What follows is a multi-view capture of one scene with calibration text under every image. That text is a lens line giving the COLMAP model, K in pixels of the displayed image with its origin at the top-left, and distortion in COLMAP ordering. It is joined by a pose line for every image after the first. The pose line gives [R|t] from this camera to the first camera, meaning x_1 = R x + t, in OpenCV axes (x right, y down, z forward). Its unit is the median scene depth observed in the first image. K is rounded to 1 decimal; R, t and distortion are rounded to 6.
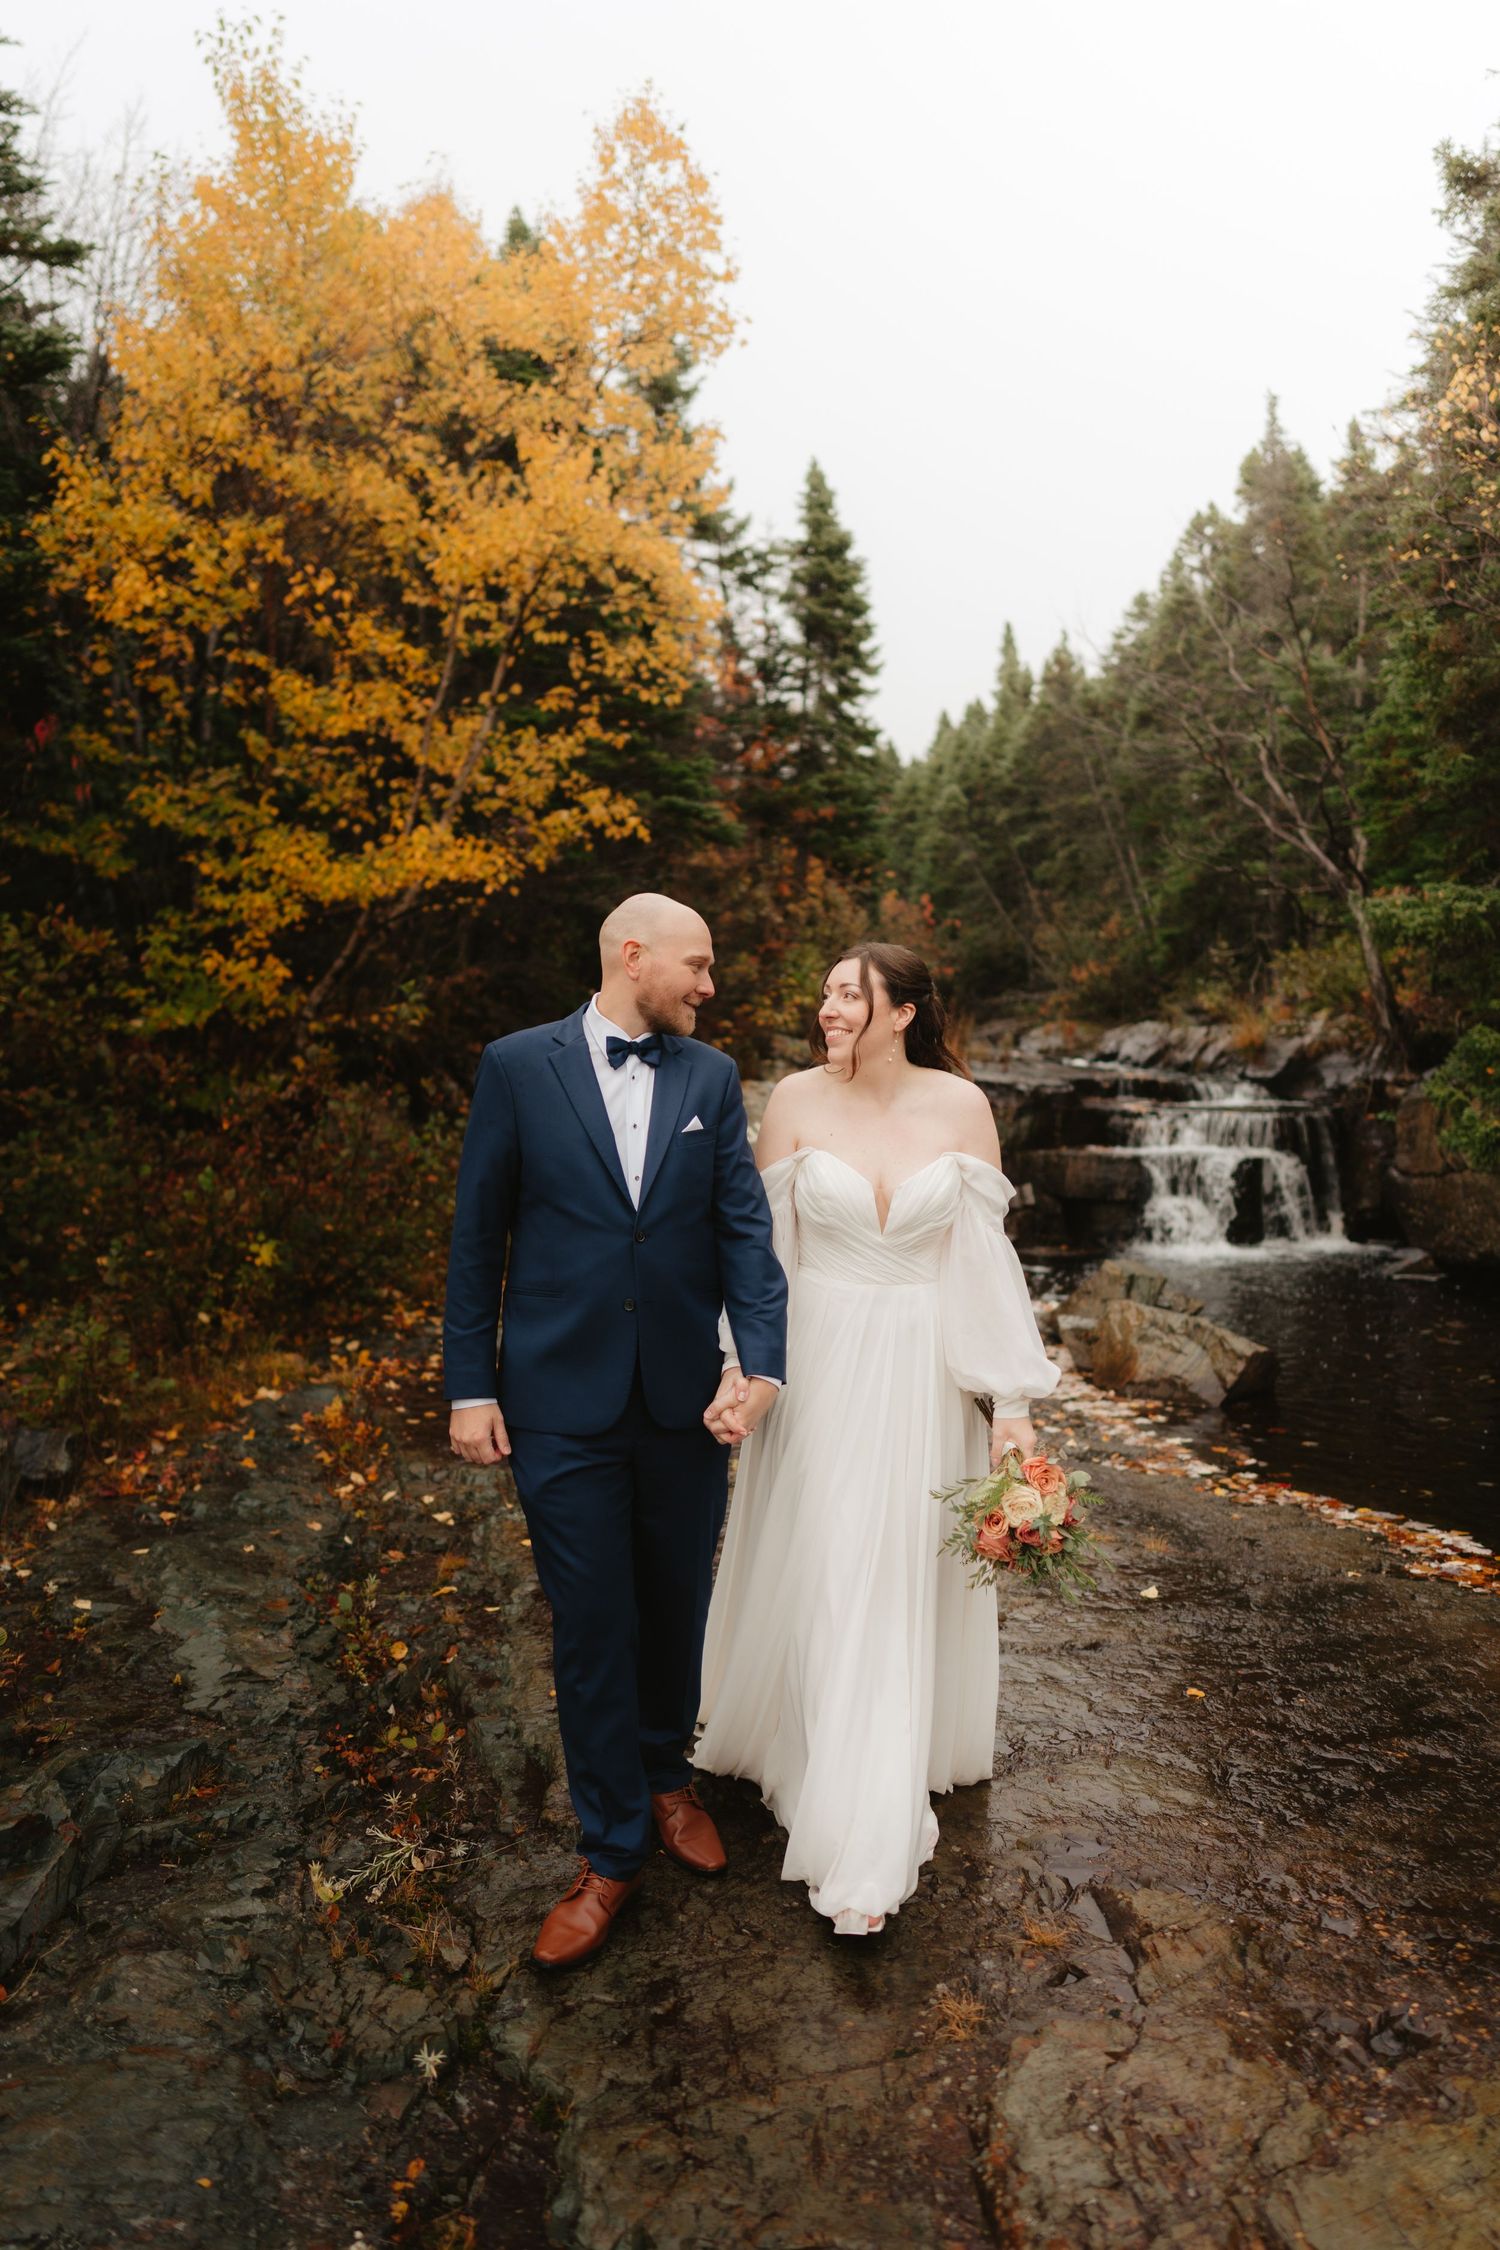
lens RADIAL K [[1489.3, 0, 755.6], [0, 1489.3, 1130.7], [0, 0, 1]] dist [0.000908, 0.001353]
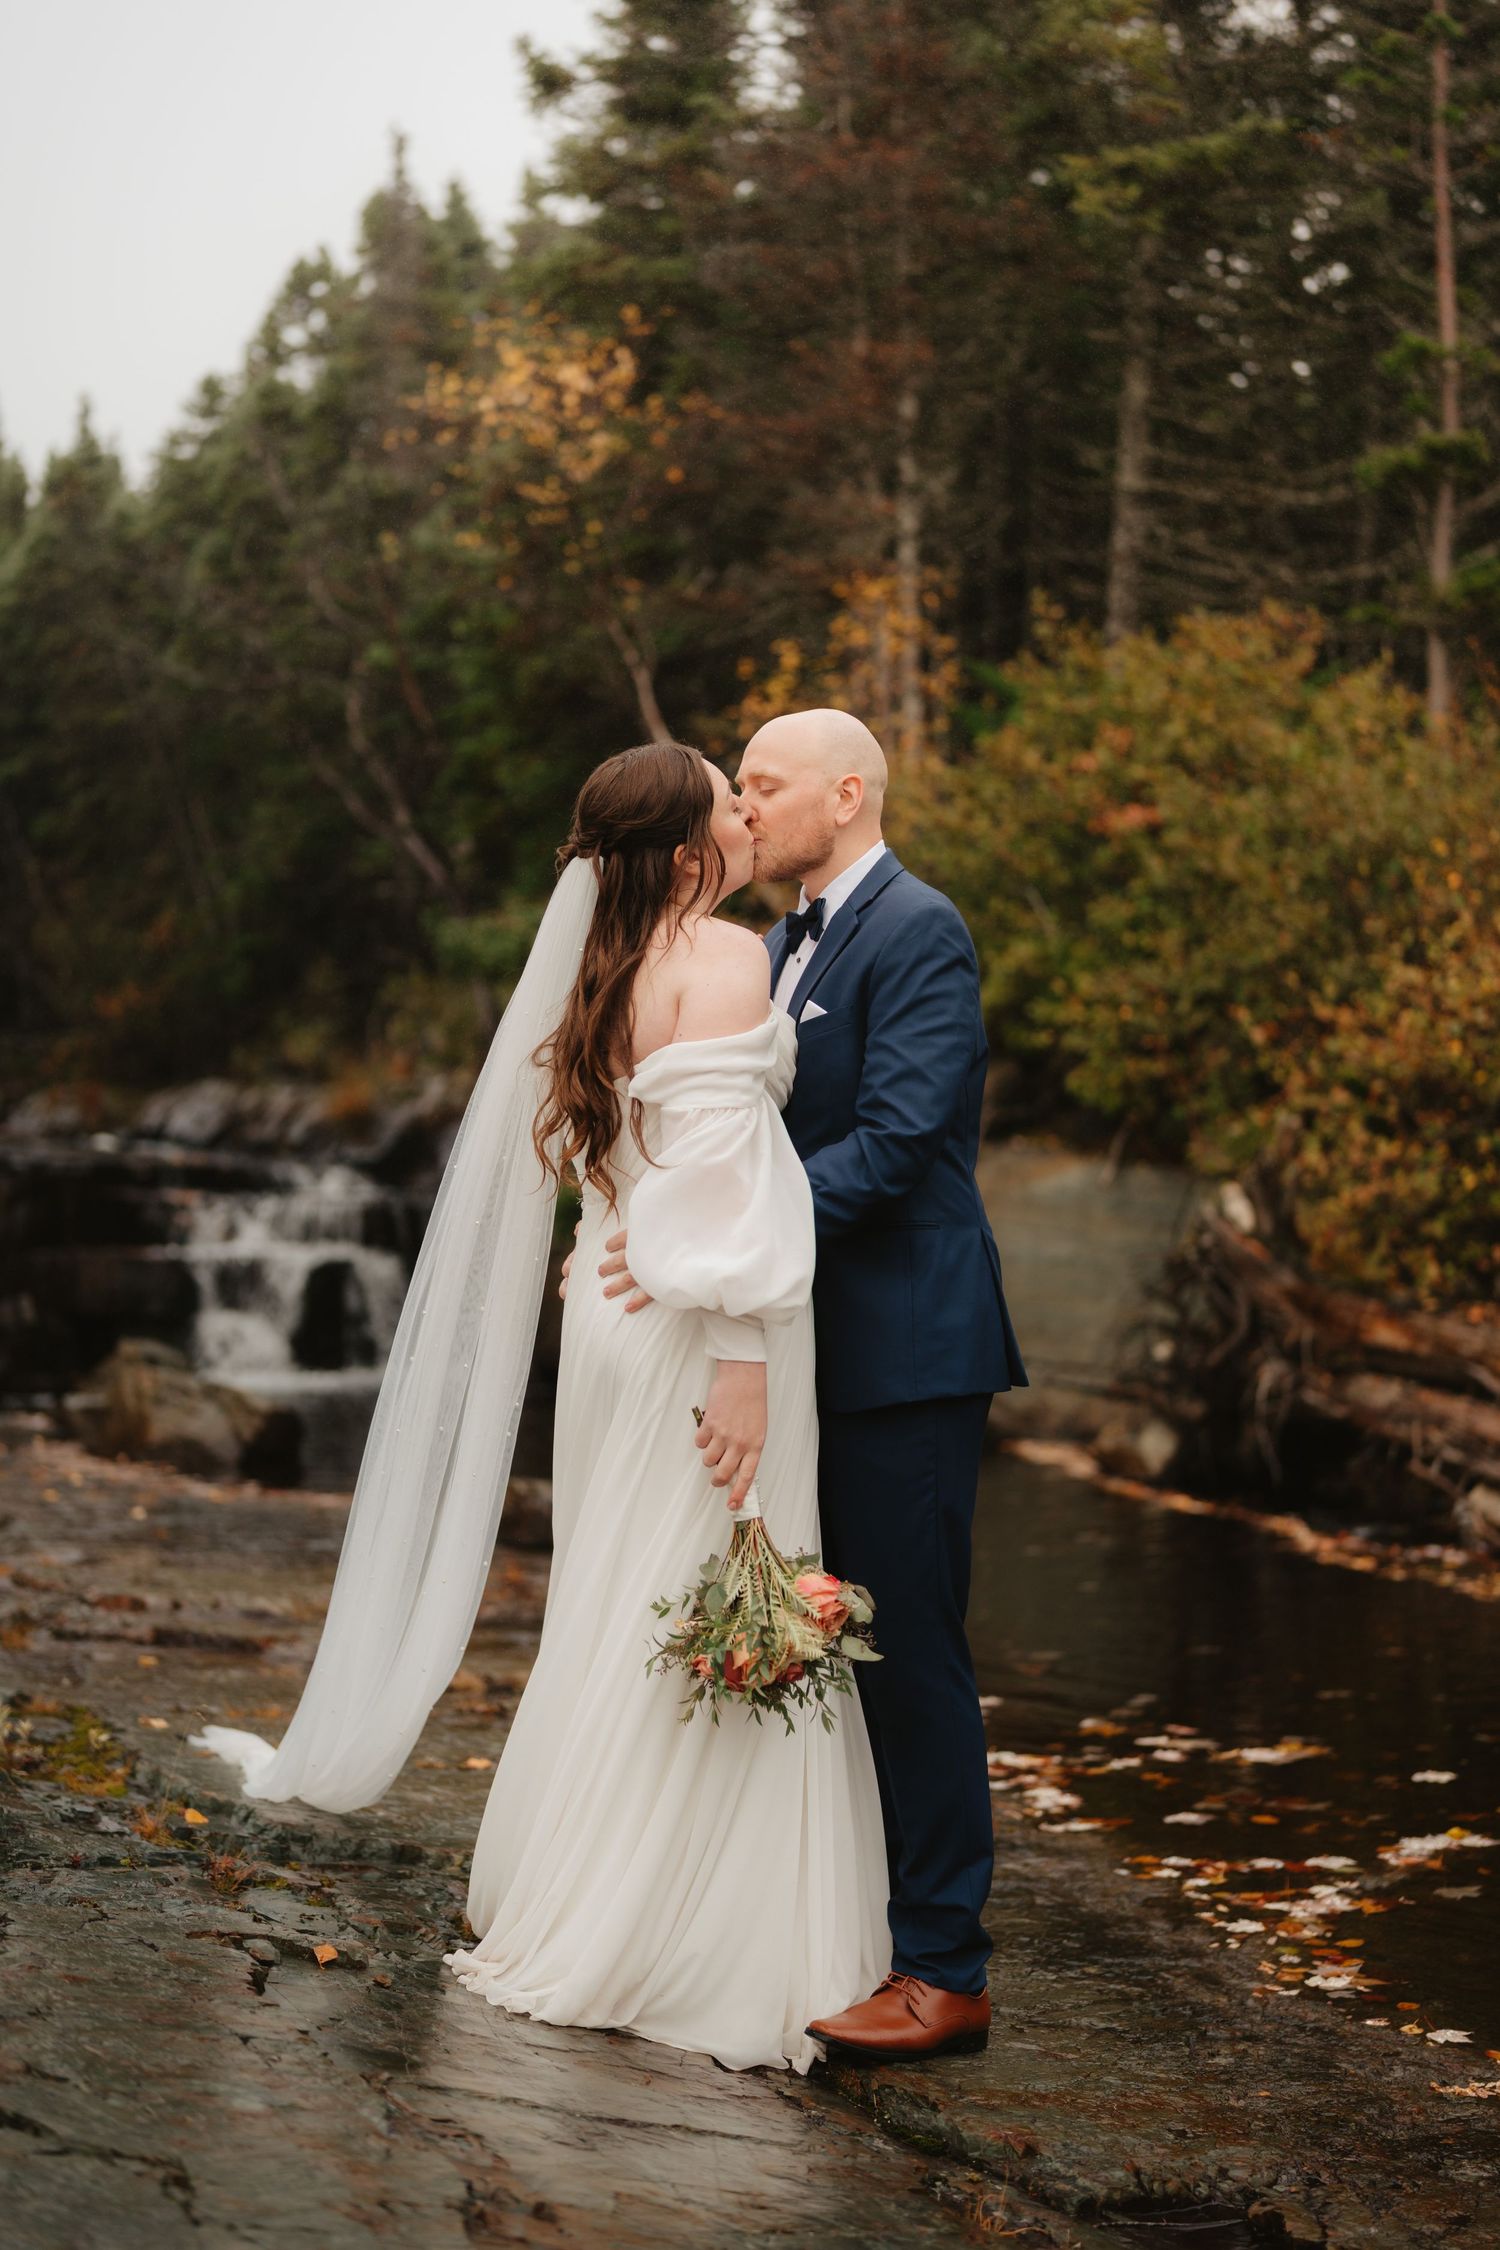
lens RADIAL K [[3111.3, 0, 742.4], [0, 3111.3, 1123.7], [0, 0, 1]] dist [0.007015, 0.002296]
pose [[0.916891, 0.012966, 0.398927, -0.124309], [0.013752, 0.997853, -0.064038, 0.068542], [-0.398901, 0.064202, 0.914744, -0.639167]]
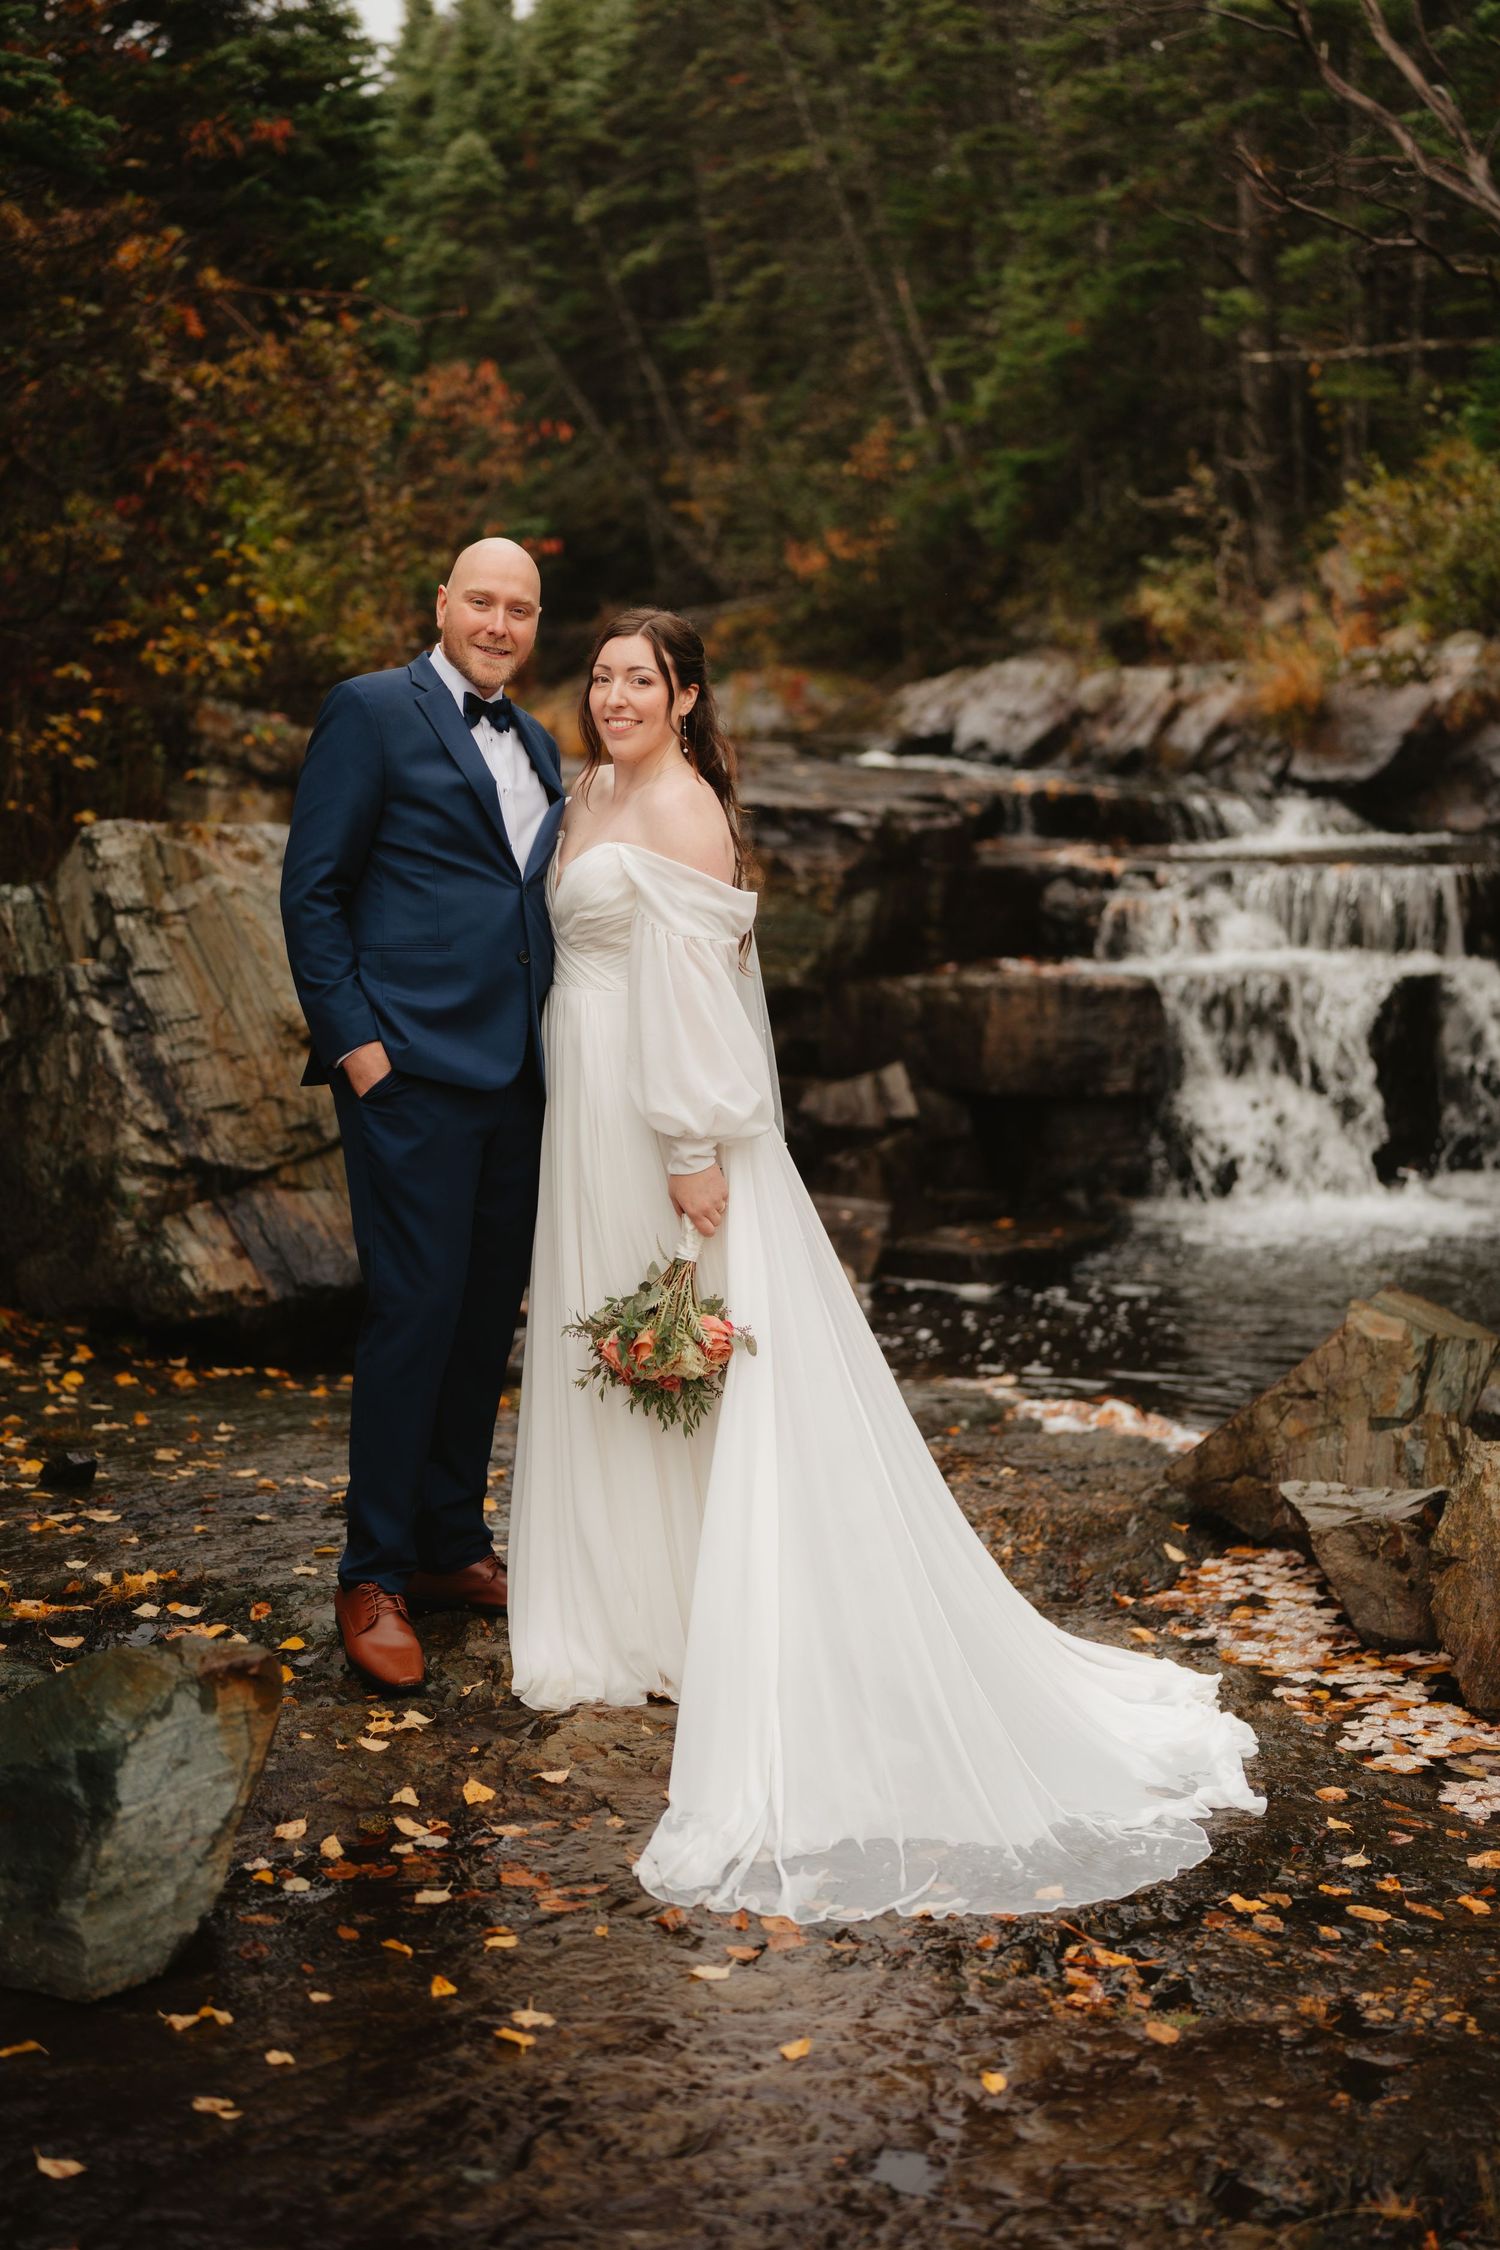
lens RADIAL K [[3111.3, 0, 742.4], [0, 3111.3, 1123.7], [0, 0, 1]] dist [0.007015, 0.002296]
pose [[0.971184, -0.050720, 0.232873, -0.060724], [0.035528, 0.996985, 0.068980, -0.008588], [-0.235670, -0.058719, 0.970058, 0.270011]]
